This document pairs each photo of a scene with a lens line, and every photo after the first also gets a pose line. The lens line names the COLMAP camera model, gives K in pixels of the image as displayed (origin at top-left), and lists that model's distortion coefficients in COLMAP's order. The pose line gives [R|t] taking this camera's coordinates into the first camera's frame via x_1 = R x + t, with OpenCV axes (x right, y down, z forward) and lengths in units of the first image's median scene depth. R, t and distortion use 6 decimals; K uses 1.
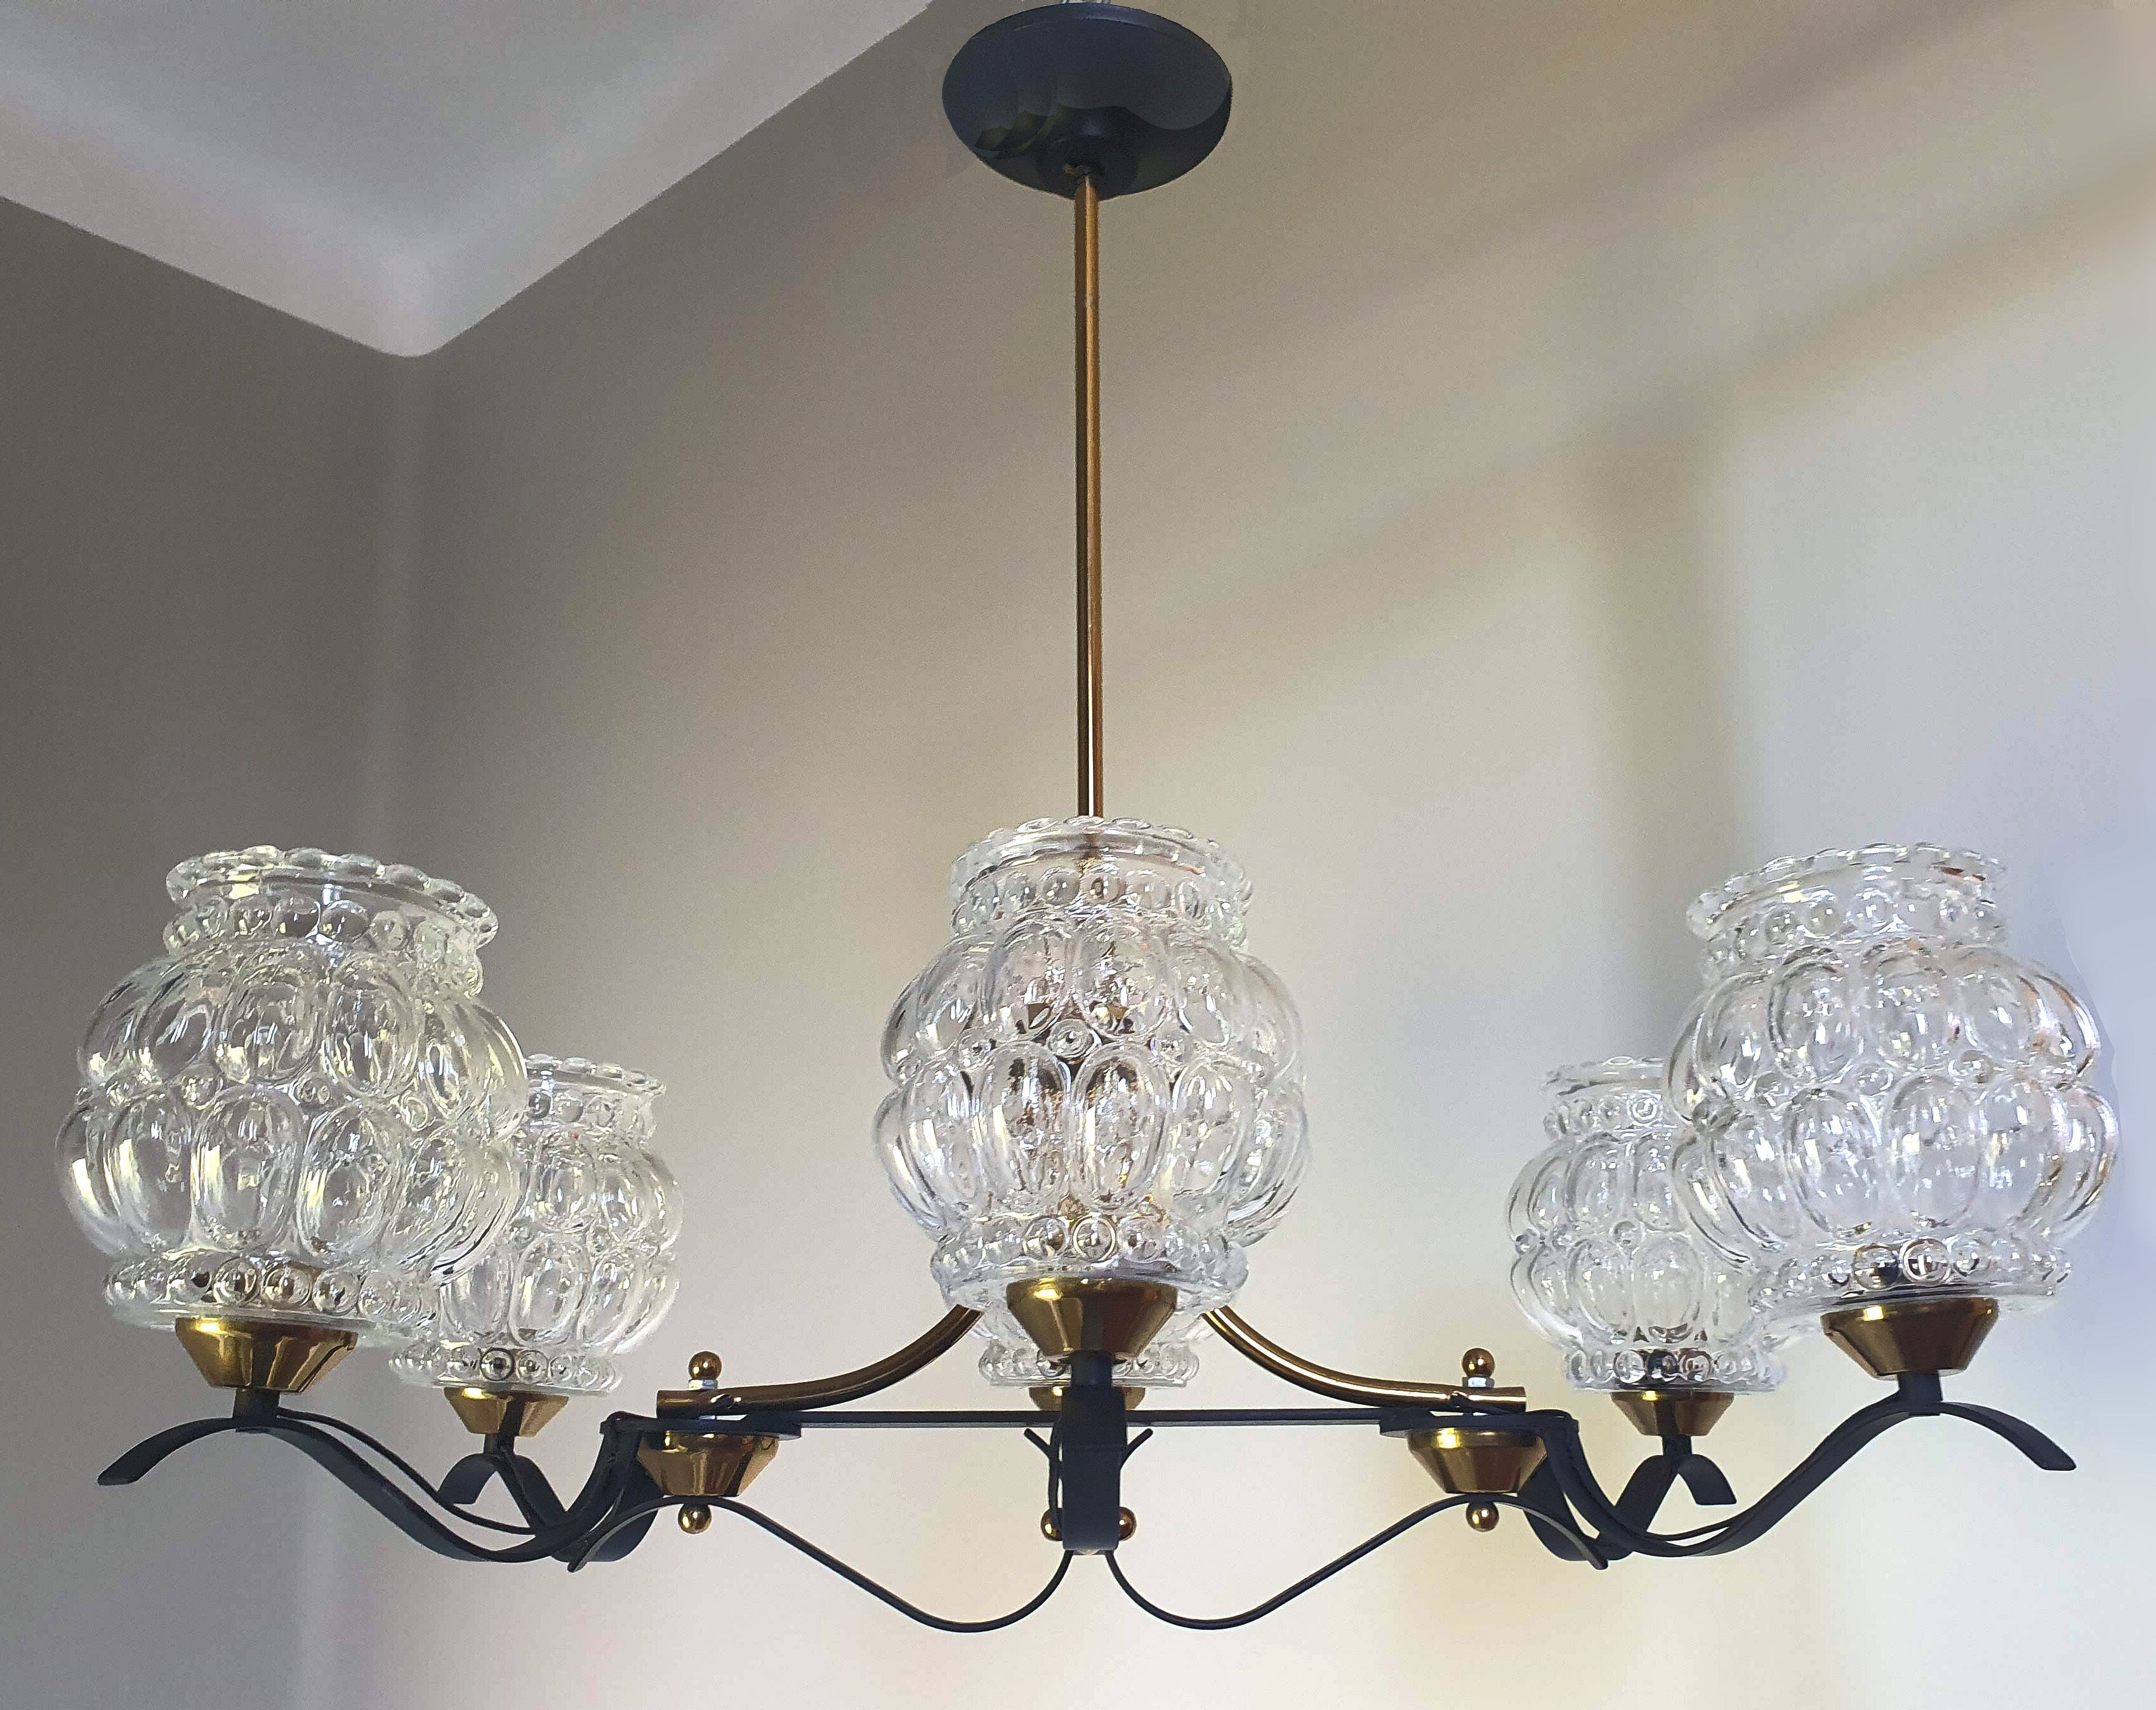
lens RADIAL K [[2145.4, 0, 1052.2], [0, 2145.4, 922.7], [0, 0, 1]] dist [0.008286, 0.000000]
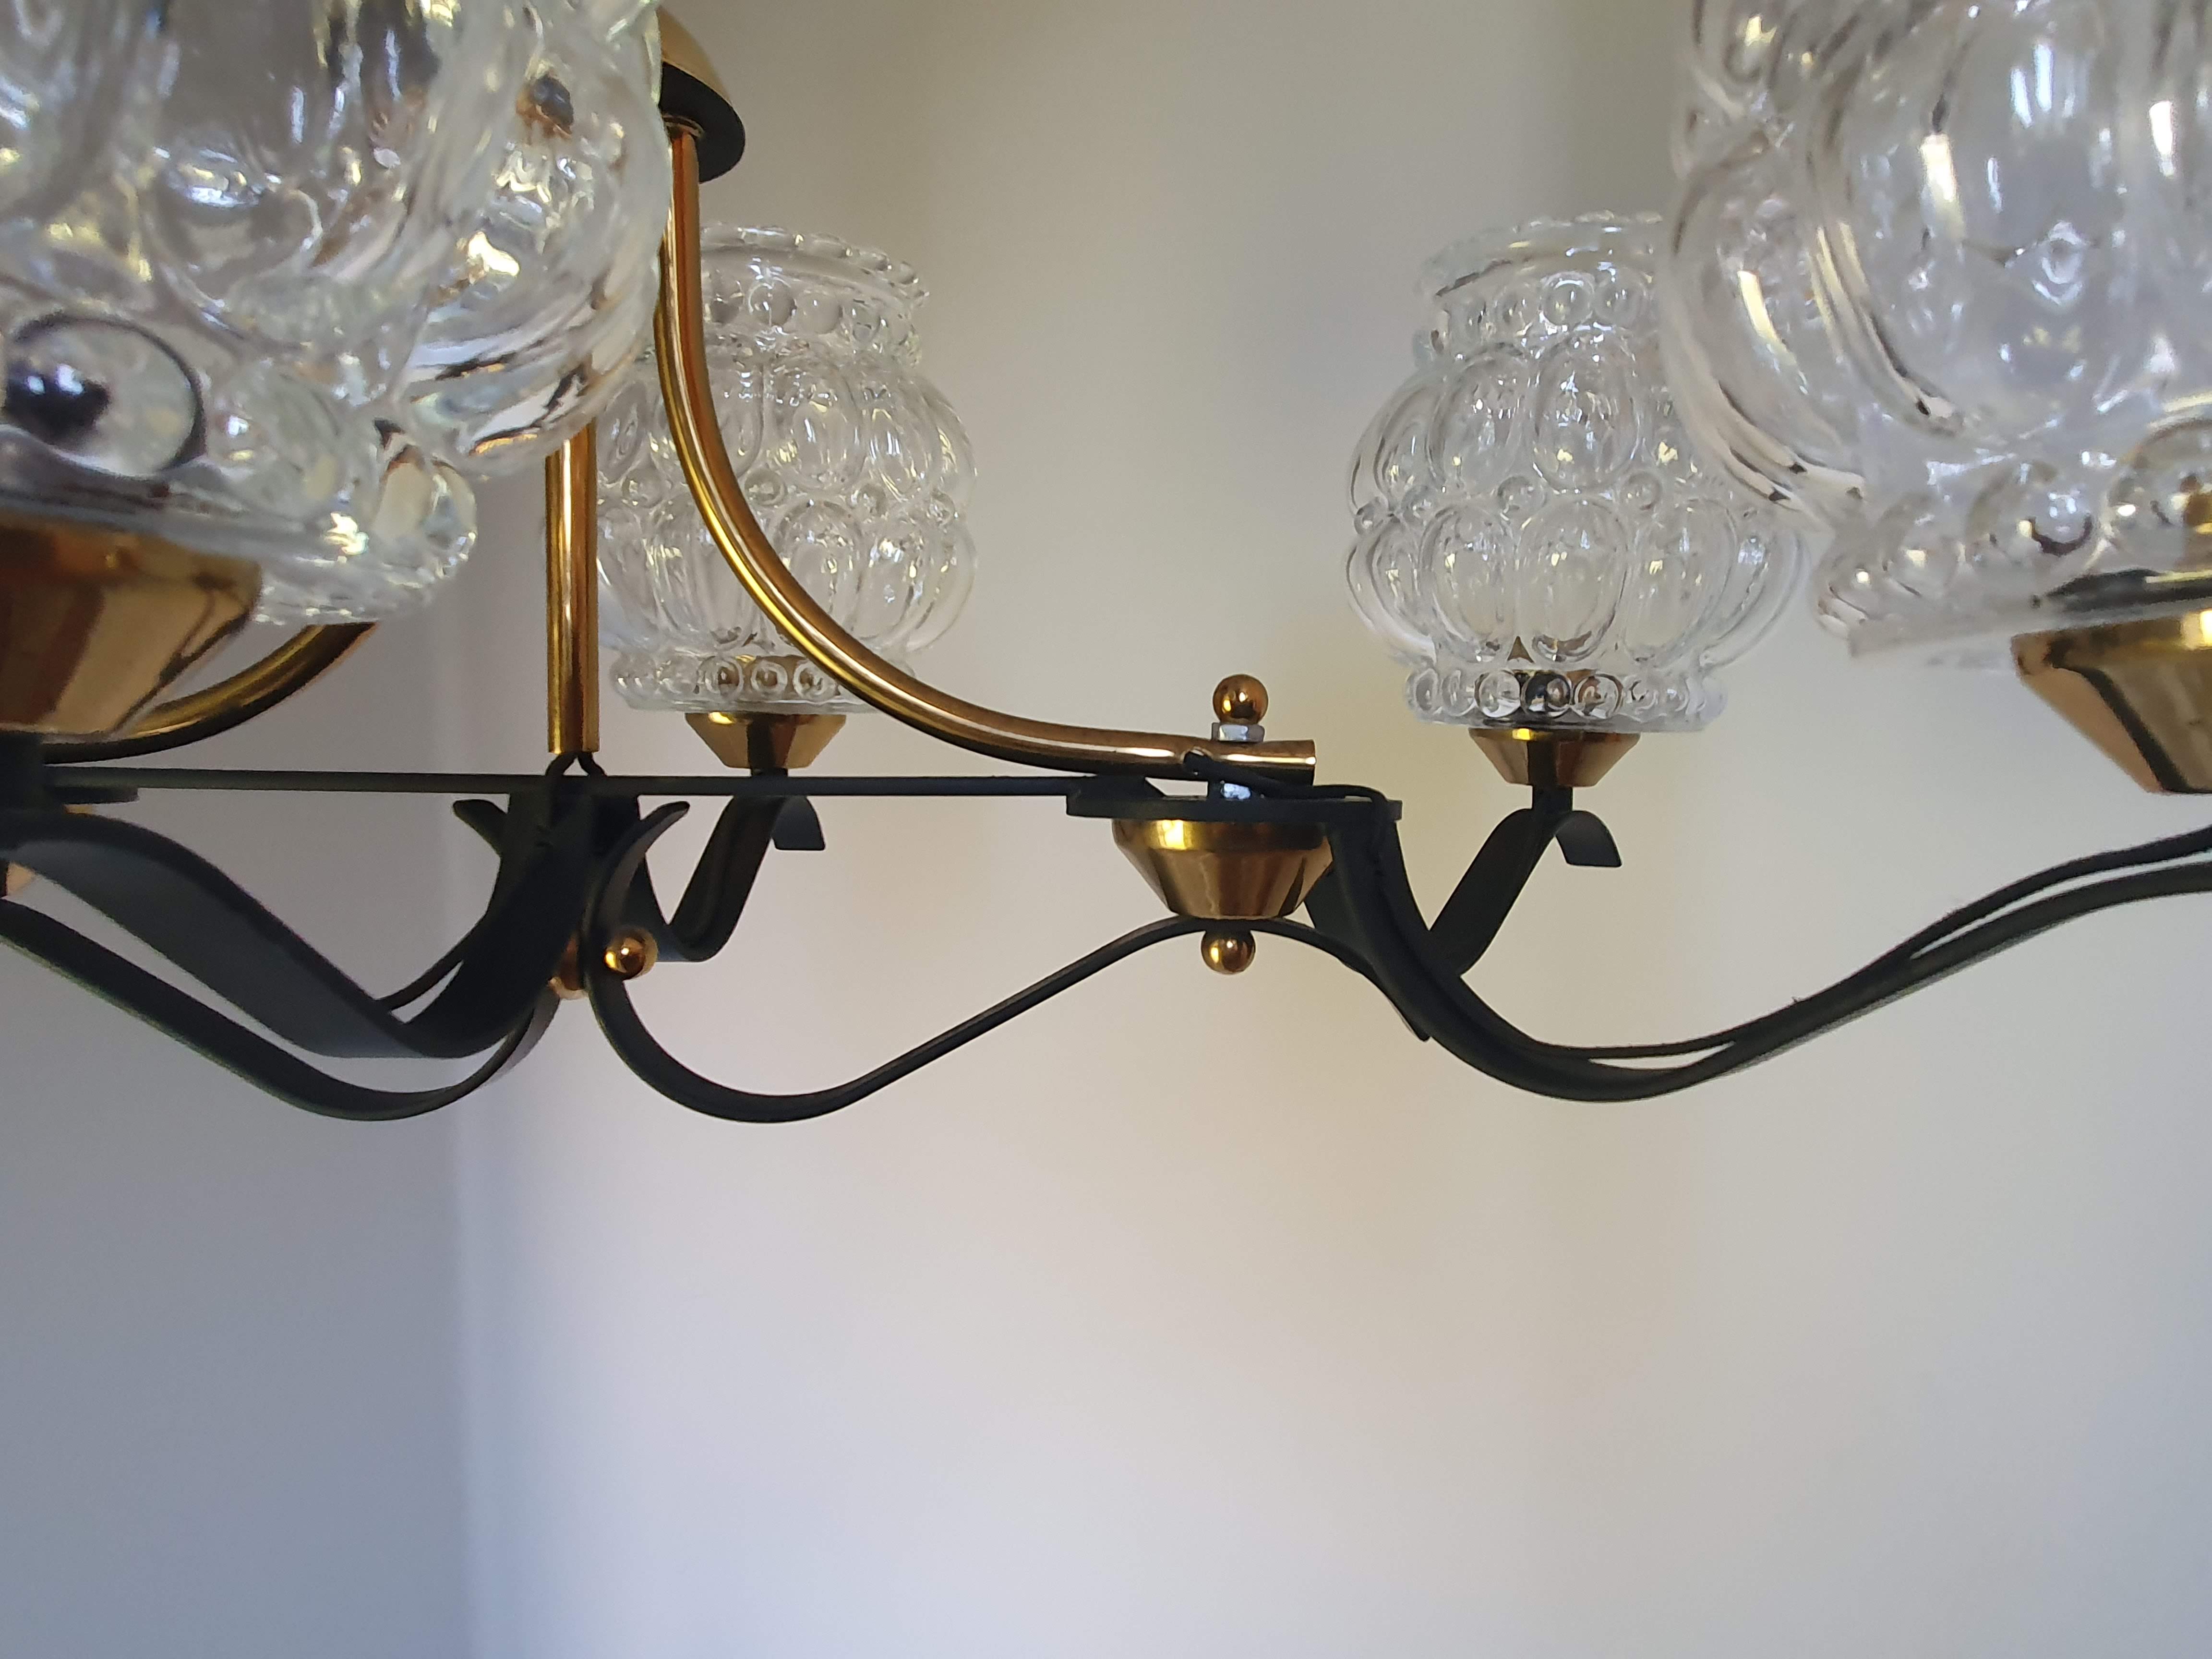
lens RADIAL K [[1296.5, 0, 1110.0], [0, 1296.5, 822.3], [0, 0, 1]] dist [0.027395, 0.000338]
pose [[0.999587, 0.016258, -0.023705, 0.172818], [-0.007469, 0.943254, 0.331989, 0.120355], [0.027757, -0.331675, 0.942985, 0.658013]]
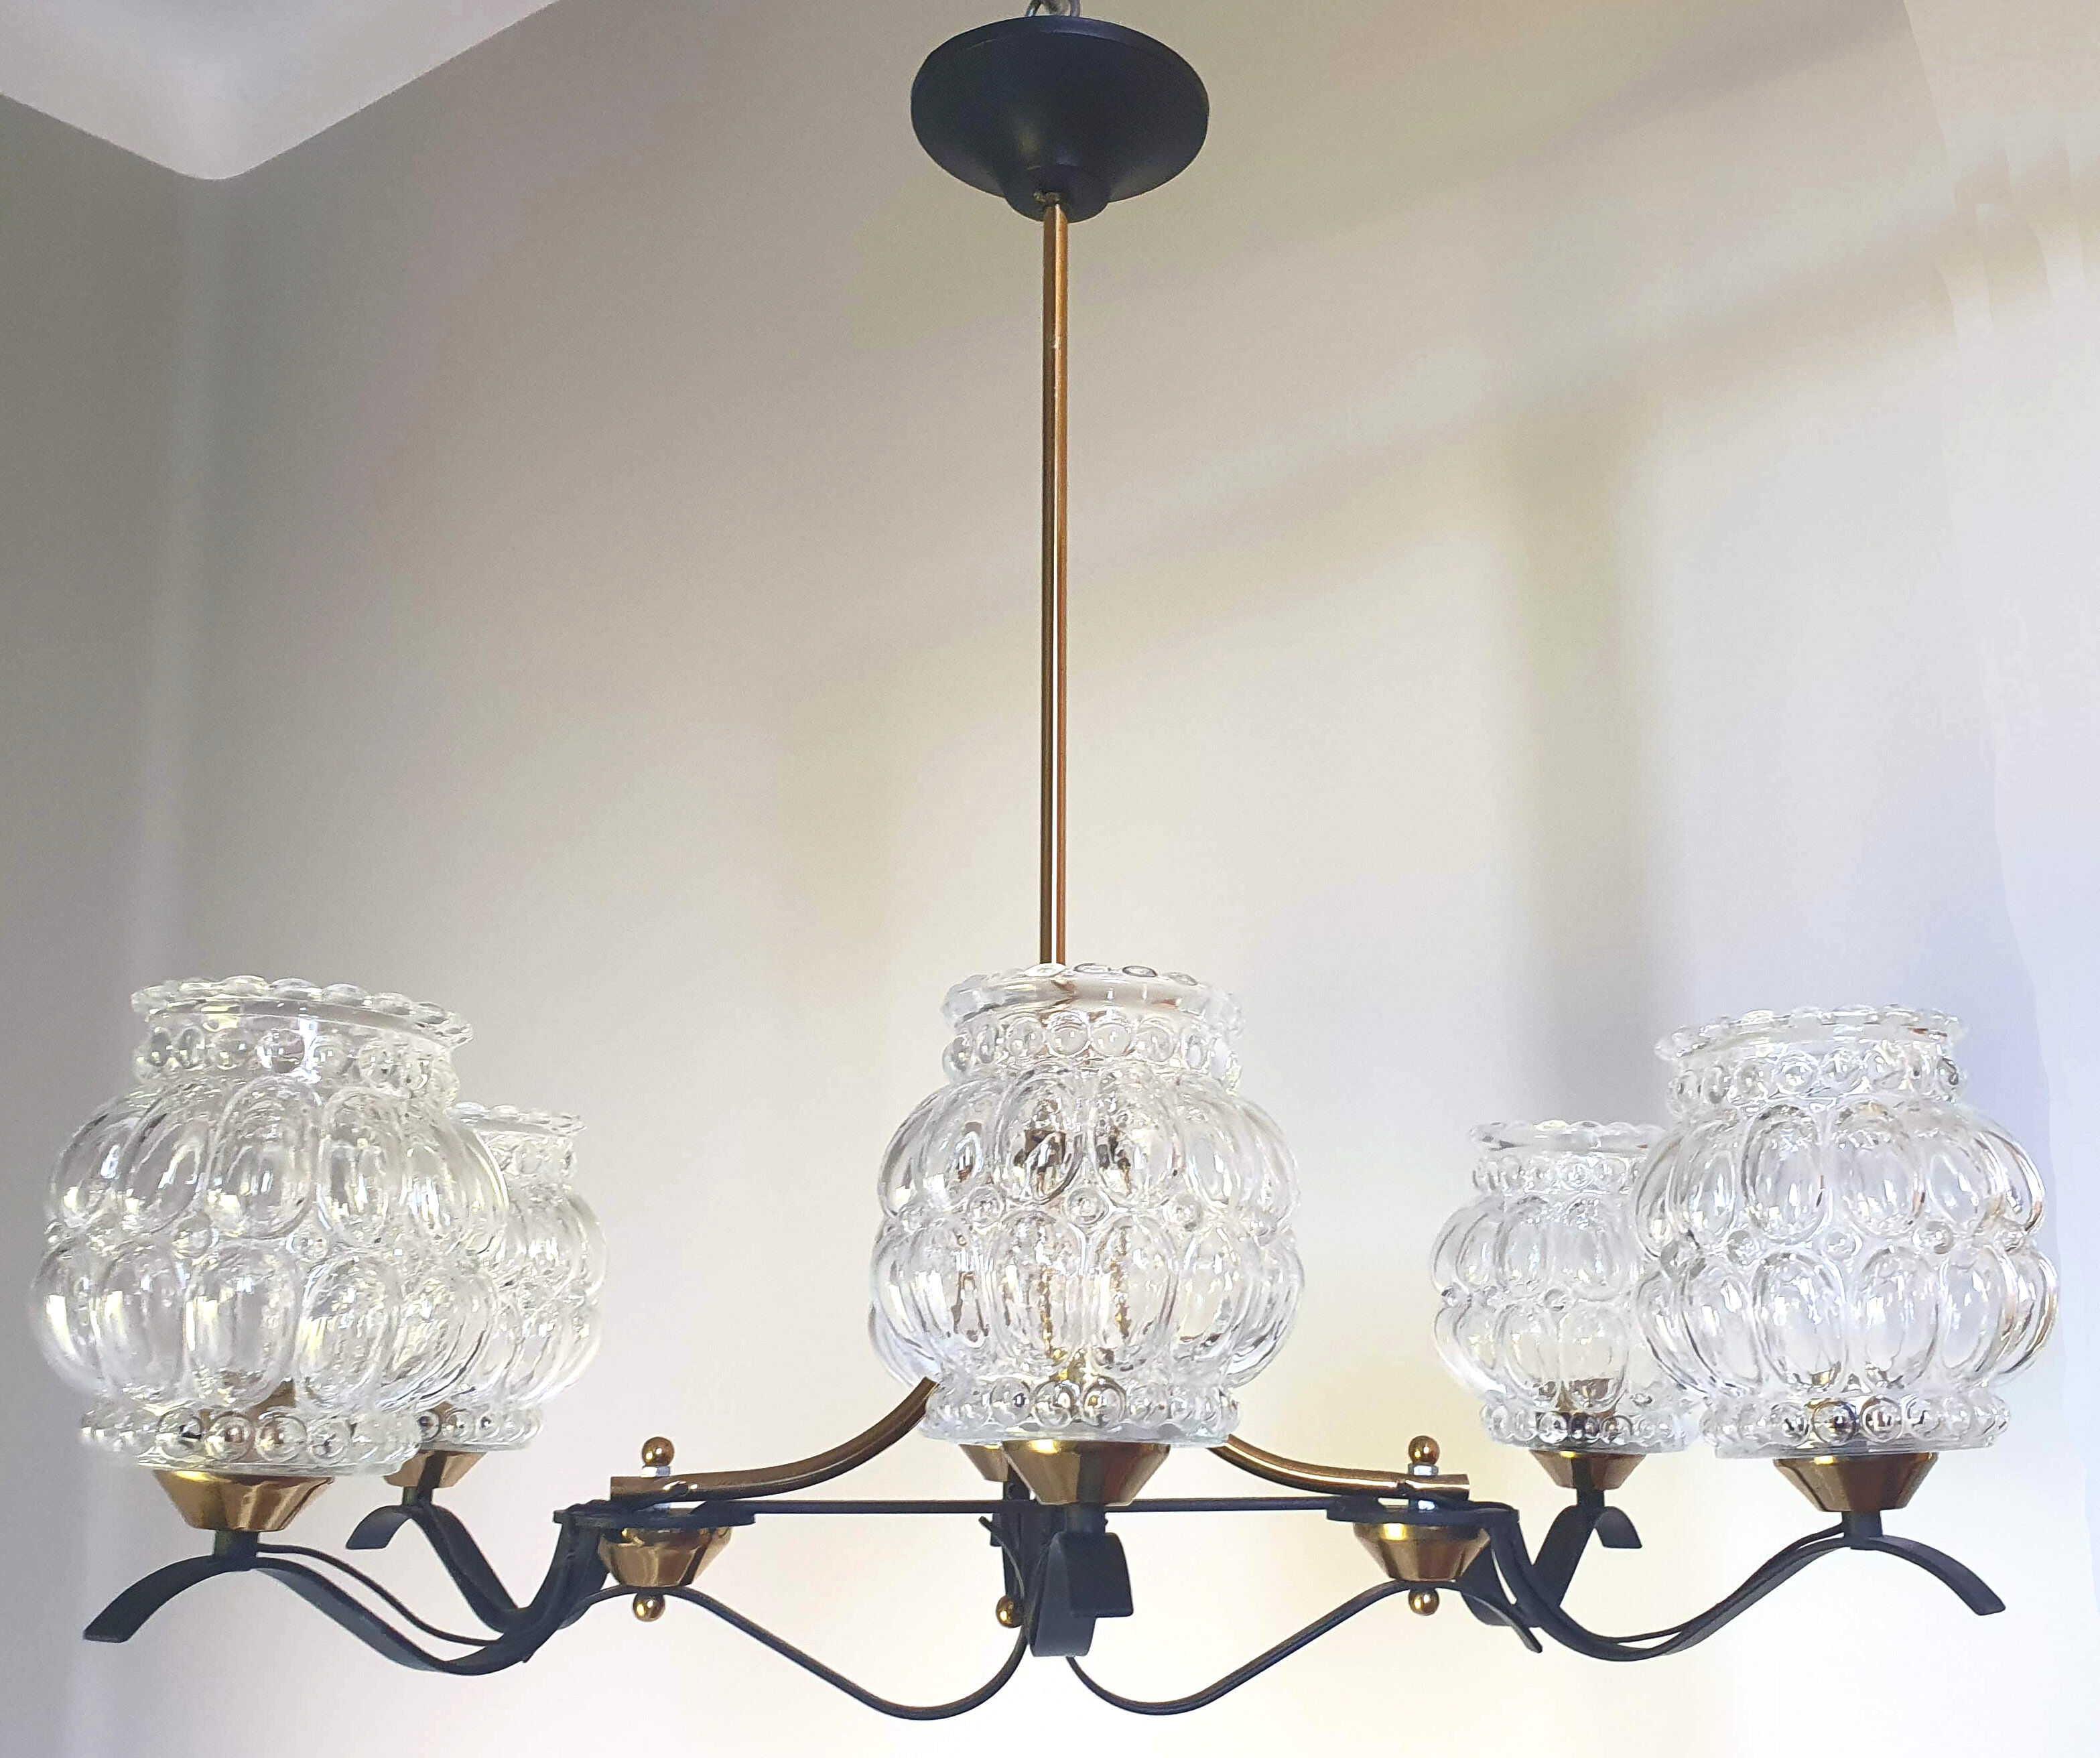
lens RADIAL K [[2283.8, 0, 1053.4], [0, 2283.8, 881.8], [0, 0, 1]] dist [0.003745, 0.000000]
pose [[0.994602, 0.026875, 0.100228, -0.093794], [-0.034342, 0.996701, 0.073541, -0.139407], [-0.097921, -0.076586, 0.992243, -0.041921]]
